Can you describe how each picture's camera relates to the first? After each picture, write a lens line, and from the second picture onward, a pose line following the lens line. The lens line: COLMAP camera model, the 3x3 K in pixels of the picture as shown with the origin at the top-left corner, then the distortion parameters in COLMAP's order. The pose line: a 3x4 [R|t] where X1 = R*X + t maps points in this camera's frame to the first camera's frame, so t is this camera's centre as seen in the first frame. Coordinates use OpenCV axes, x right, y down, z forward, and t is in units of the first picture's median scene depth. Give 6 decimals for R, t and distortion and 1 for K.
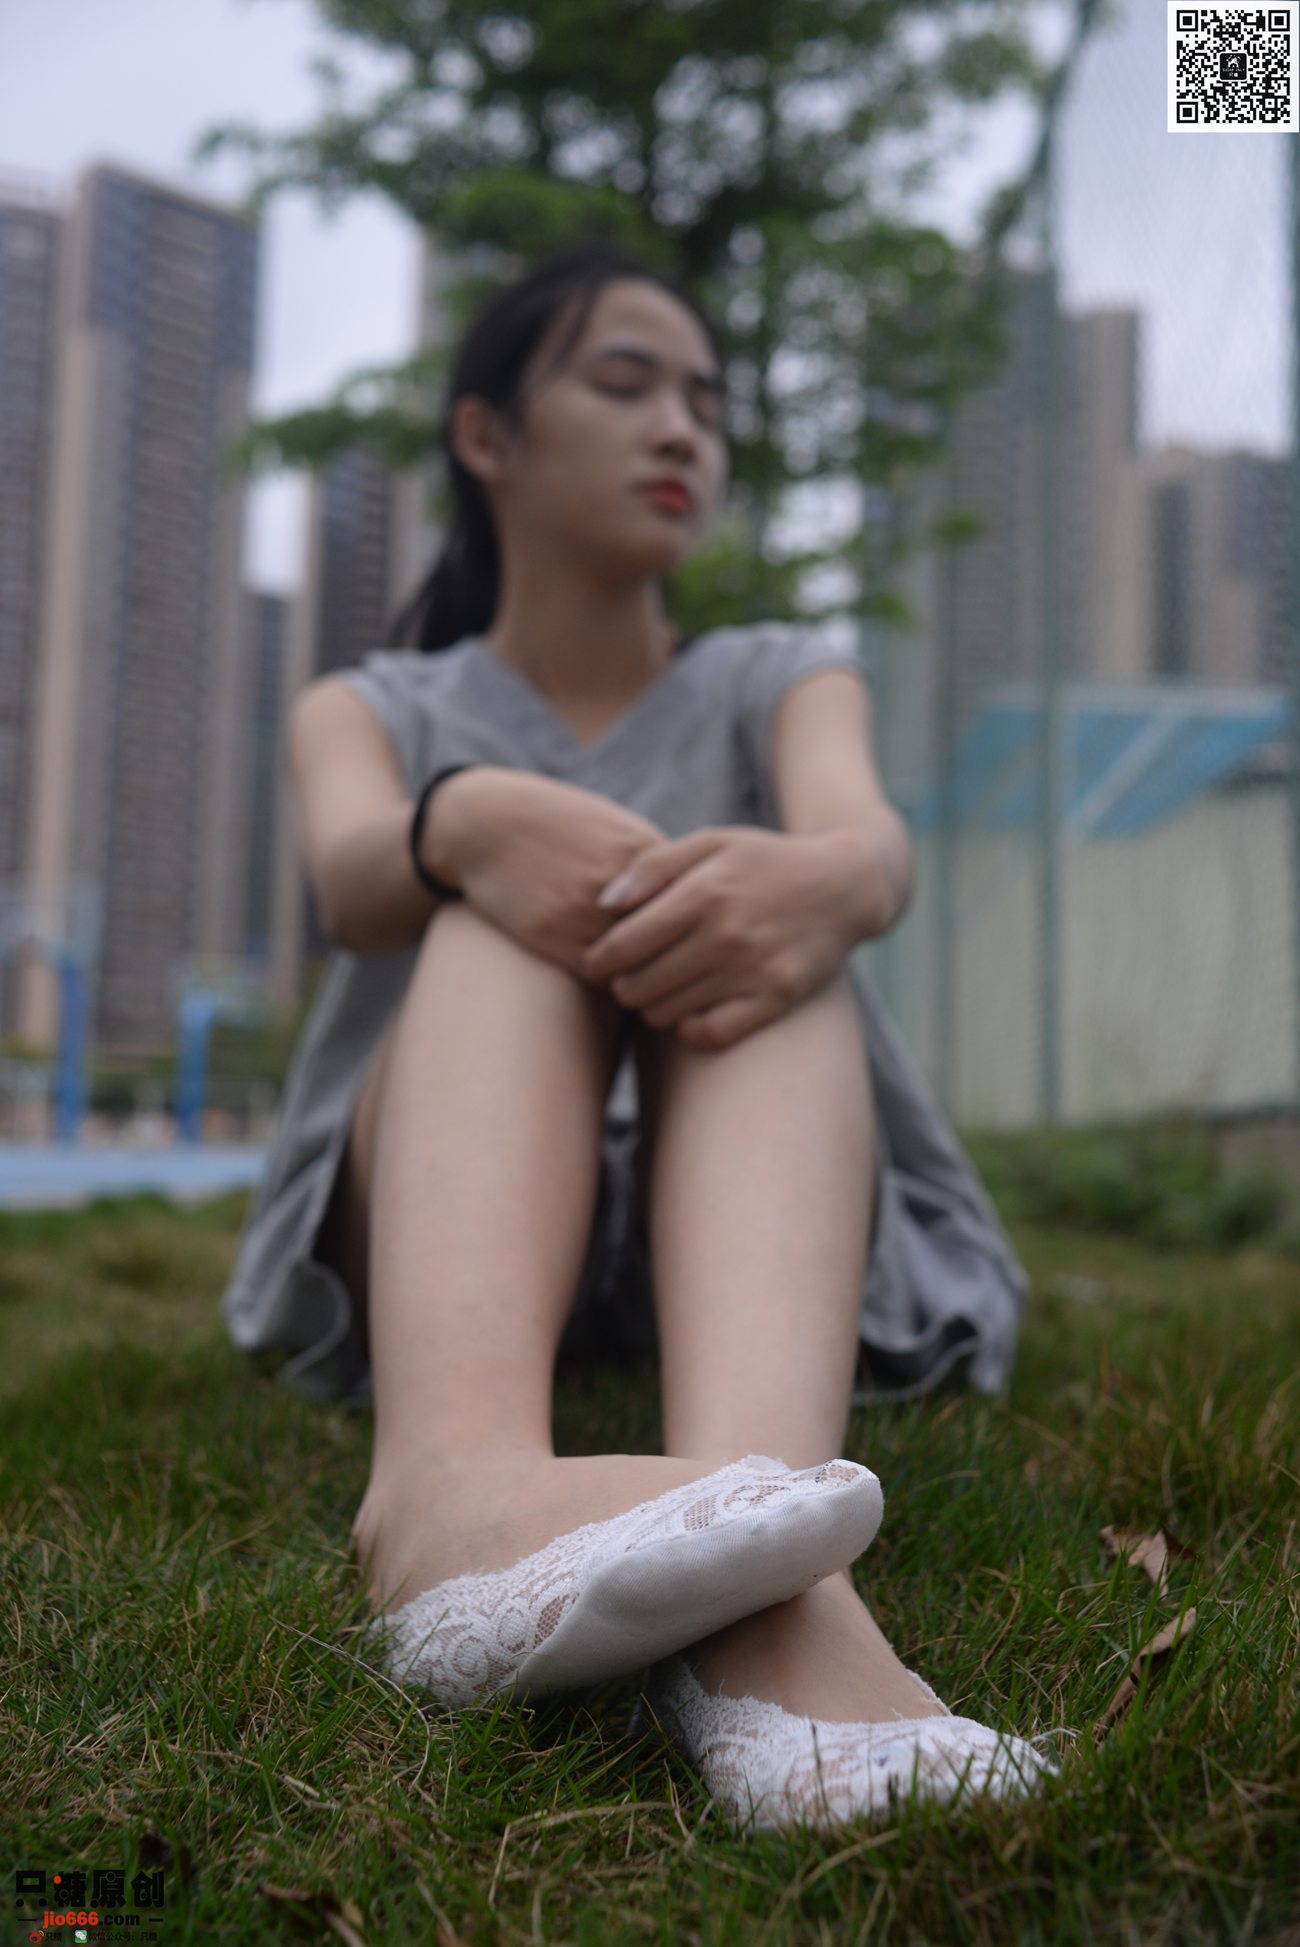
lens RADIAL K [[2024.1, 0, 637.8], [0, 2024.1, 975.8], [0, 0, 1]] dist [0.002527, 0.002284]
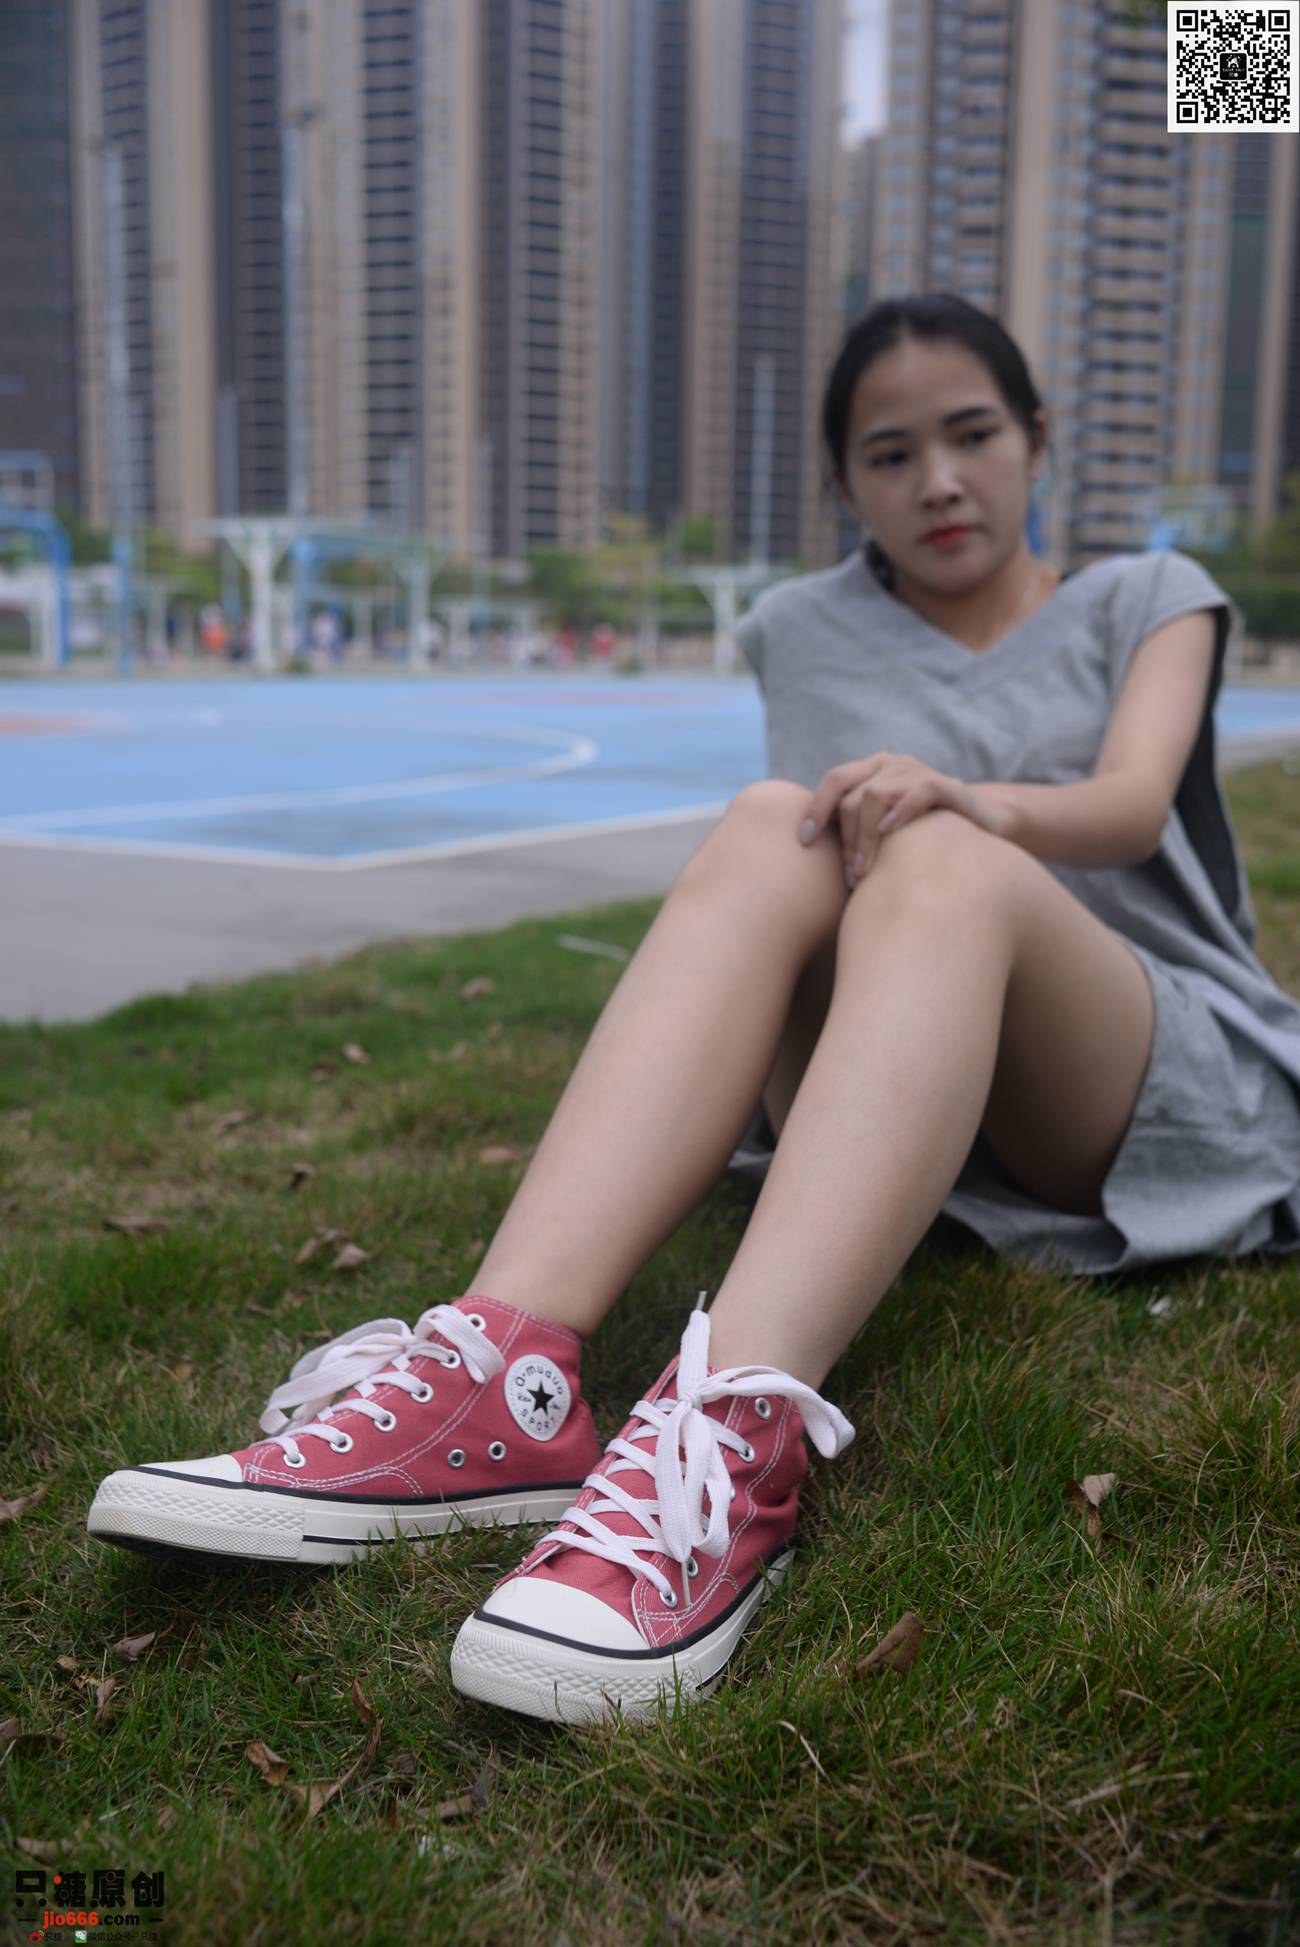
lens RADIAL K [[1996.9, 0, 656.7], [0, 1996.9, 966.6], [0, 0, 1]] dist [0.011902, -0.005202]
pose [[0.893678, 0.055474, -0.445267, 0.194852], [0.048933, 0.974361, 0.219603, -0.133177], [0.446033, -0.218043, 0.868051, -0.060626]]
